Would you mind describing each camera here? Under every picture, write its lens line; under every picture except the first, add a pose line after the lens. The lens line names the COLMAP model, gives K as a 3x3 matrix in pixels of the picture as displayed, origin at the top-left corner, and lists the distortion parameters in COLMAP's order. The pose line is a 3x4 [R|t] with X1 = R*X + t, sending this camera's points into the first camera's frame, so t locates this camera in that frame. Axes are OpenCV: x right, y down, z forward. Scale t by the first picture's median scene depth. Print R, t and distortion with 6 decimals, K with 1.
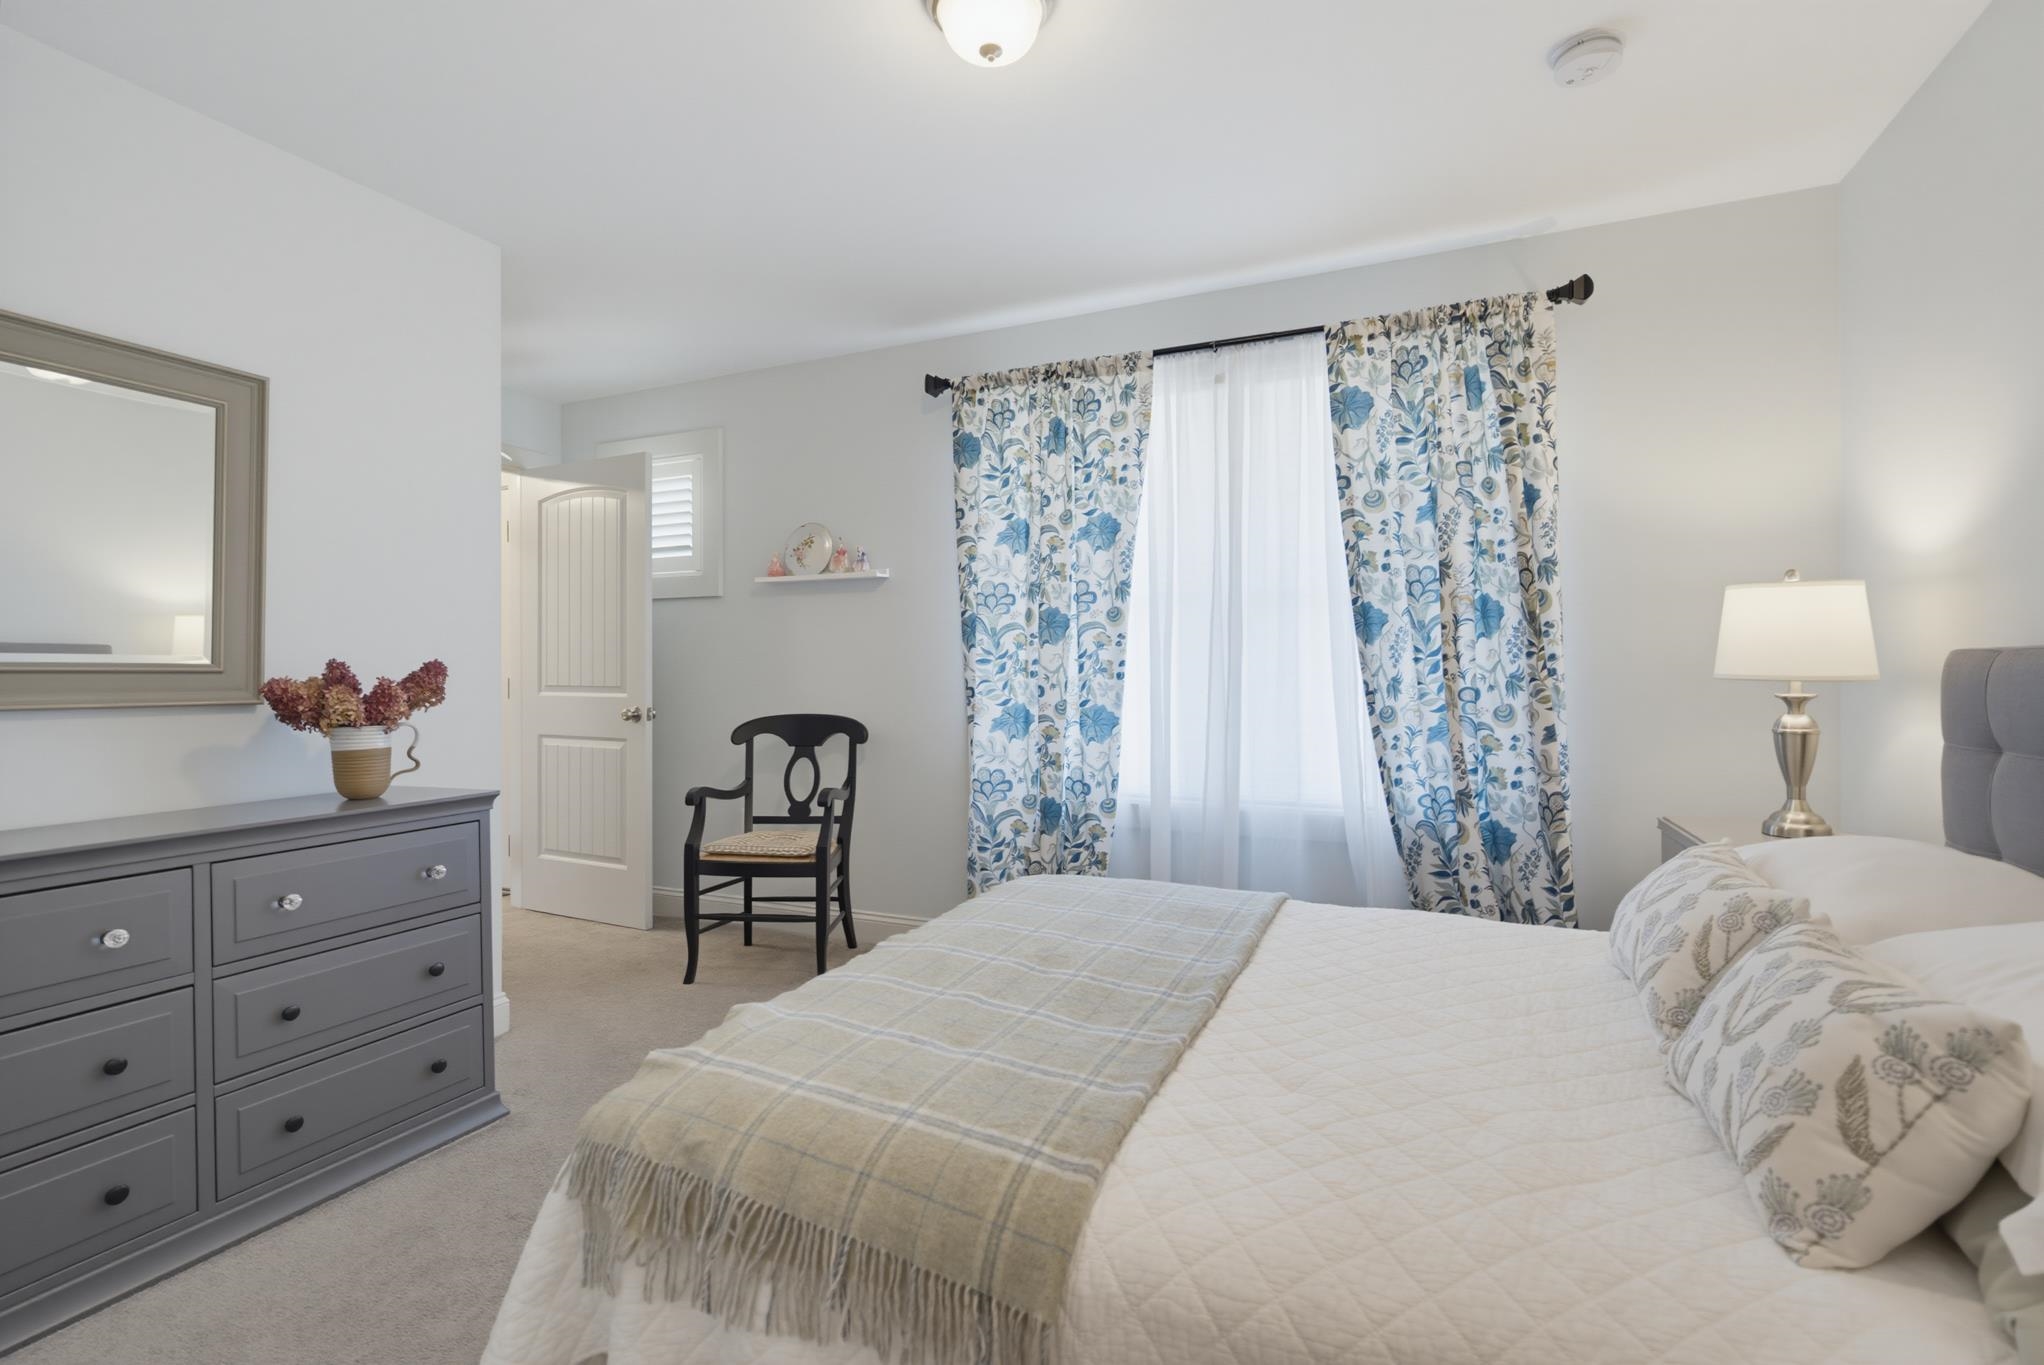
lens RADIAL K [[931.6, 0, 1013.0], [0, 931.6, 674.0], [0, 0, 1]] dist [0.000765, -0.001133]
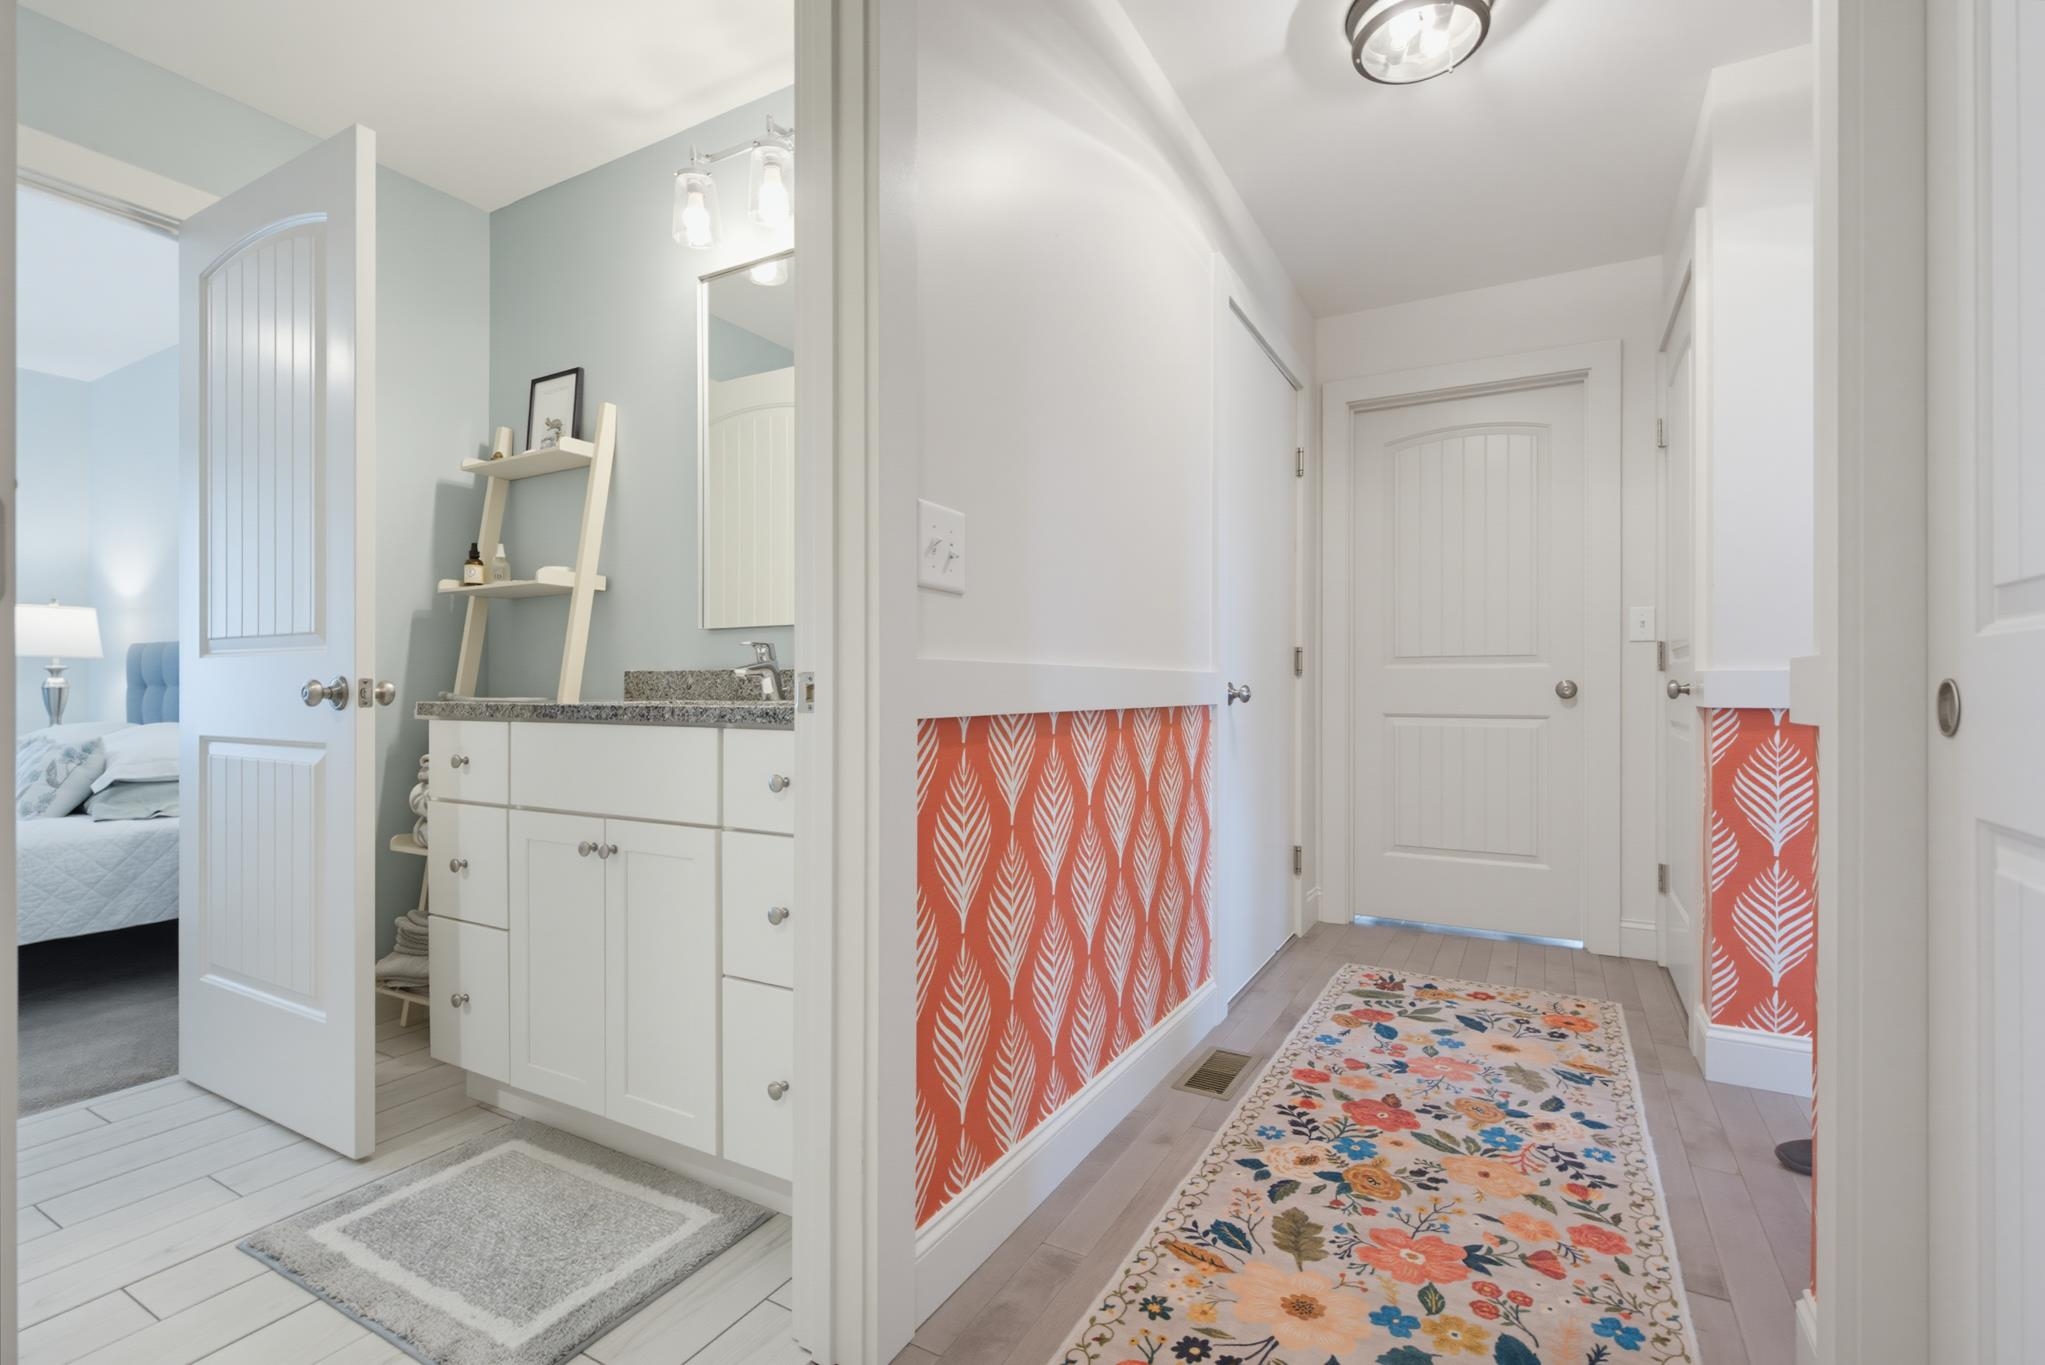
lens RADIAL K [[932.1, 0, 1022.3], [0, 932.1, 679.5], [0, 0, 1]] dist [0.000765, -0.001133]
pose [[0.094924, 0.014477, 0.995379, -0.627617], [-0.001382, 0.999895, -0.014411, 0.055666], [-0.995484, -0.000008, 0.094934, -0.834190]]
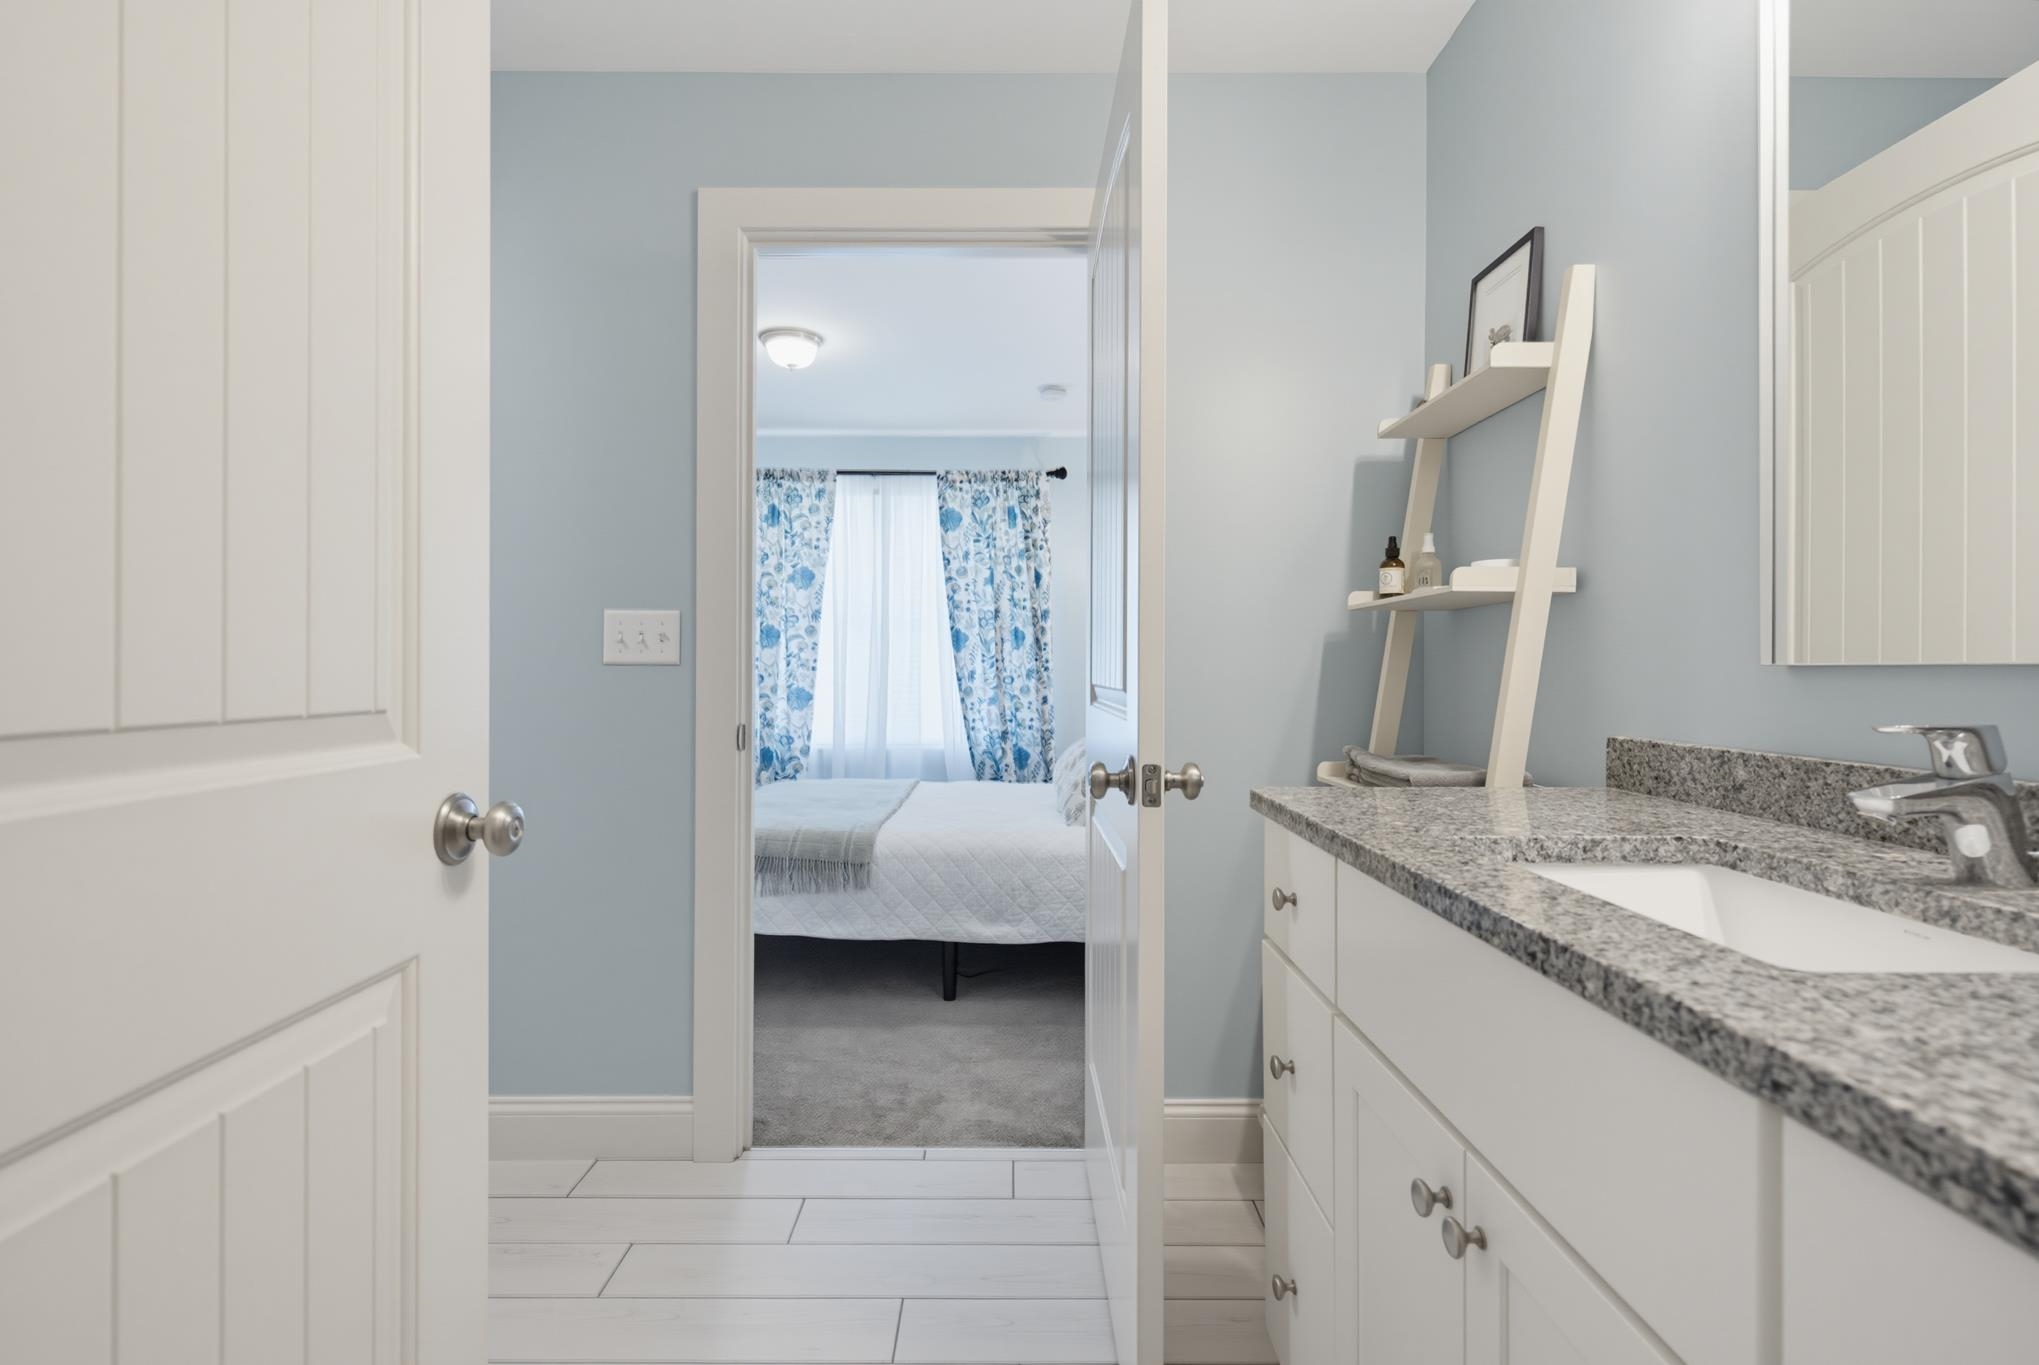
lens RADIAL K [[929.4, 0, 1007.9], [0, 929.4, 671.3], [0, 0, 1]] dist [0.000765, -0.001133]
pose [[0.912997, 0.006456, 0.407915, -0.268483], [-0.007310, 0.999973, 0.000535, 0.003287], [-0.407901, -0.003471, 0.913020, -0.691003]]
